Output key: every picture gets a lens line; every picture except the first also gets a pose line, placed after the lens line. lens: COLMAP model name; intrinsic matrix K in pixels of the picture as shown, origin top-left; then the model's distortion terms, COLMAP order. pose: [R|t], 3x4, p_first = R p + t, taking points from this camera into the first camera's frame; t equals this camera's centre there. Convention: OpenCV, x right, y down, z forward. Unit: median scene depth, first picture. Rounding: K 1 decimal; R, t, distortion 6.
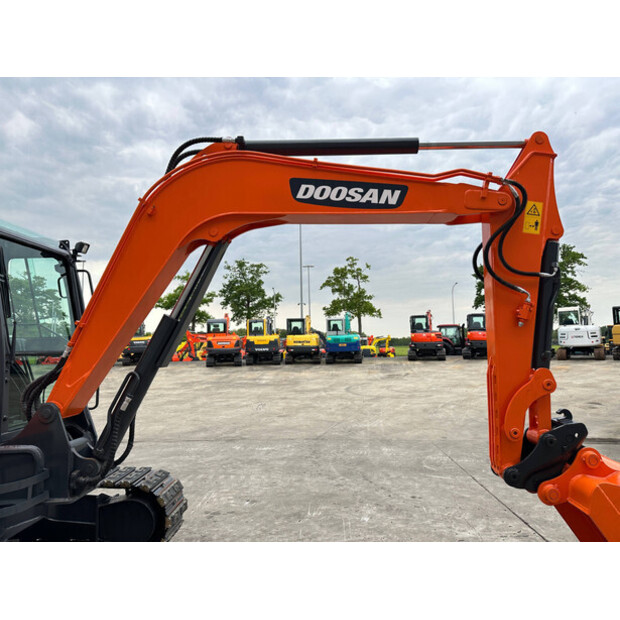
lens RADIAL K [[433.8, 0, 311.5], [0, 433.8, 302.6], [0, 0, 1]] dist [0.053132, -0.065498]
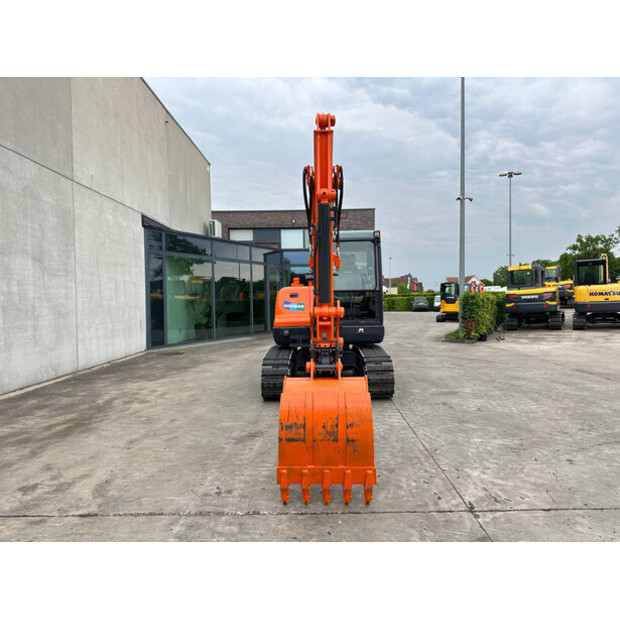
lens RADIAL K [[433.8, 0, 314.6], [0, 433.8, 304.1], [0, 0, 1]] dist [0.053132, -0.065498]
pose [[0.042239, 0.030272, -0.998649, 0.615744], [0.116122, 0.992618, 0.035000, 0.035176], [0.992336, -0.117443, 0.038413, 0.304725]]
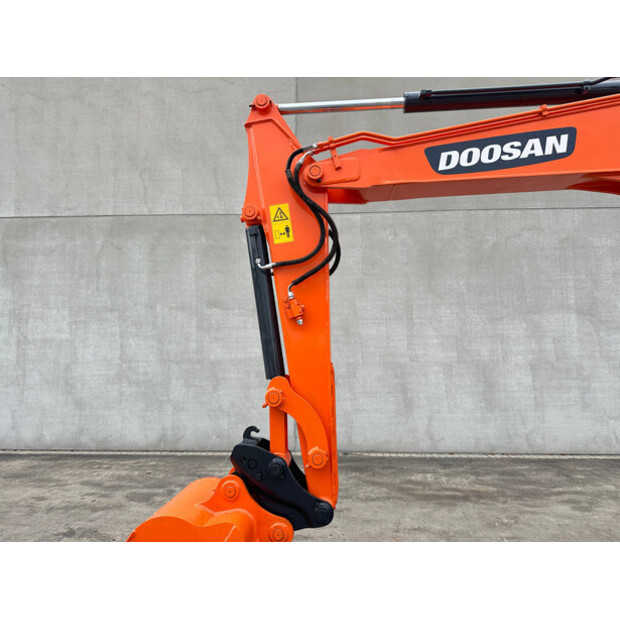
lens RADIAL K [[433.8, 0, 312.0], [0, 433.8, 303.1], [0, 0, 1]] dist [0.053132, -0.065498]
pose [[-0.999763, 0.021771, 0.000782, 0.148391], [0.021048, 0.974581, -0.223046, 0.065256], [-0.005618, -0.222977, -0.974808, 0.611588]]
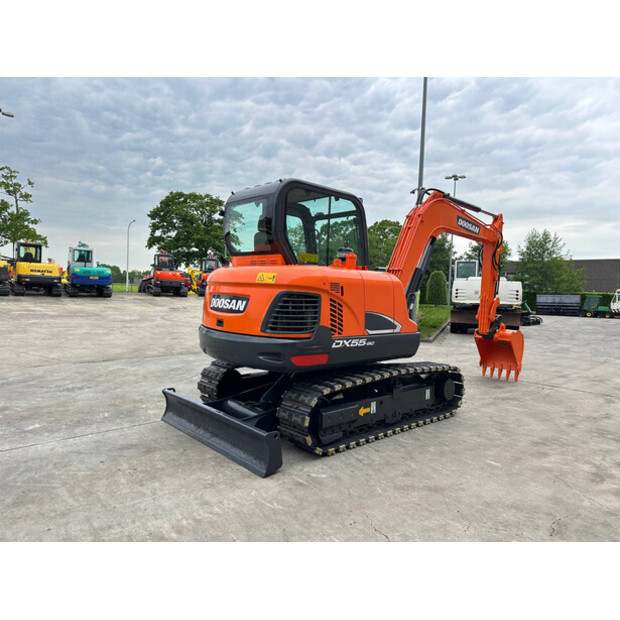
lens RADIAL K [[433.8, 0, 312.6], [0, 433.8, 307.8], [0, 0, 1]] dist [0.053132, -0.065498]
pose [[0.703840, 0.016631, 0.710164, -0.790969], [-0.123010, 0.987476, 0.098790, 0.025260], [-0.699627, -0.156889, 0.697071, -0.064838]]
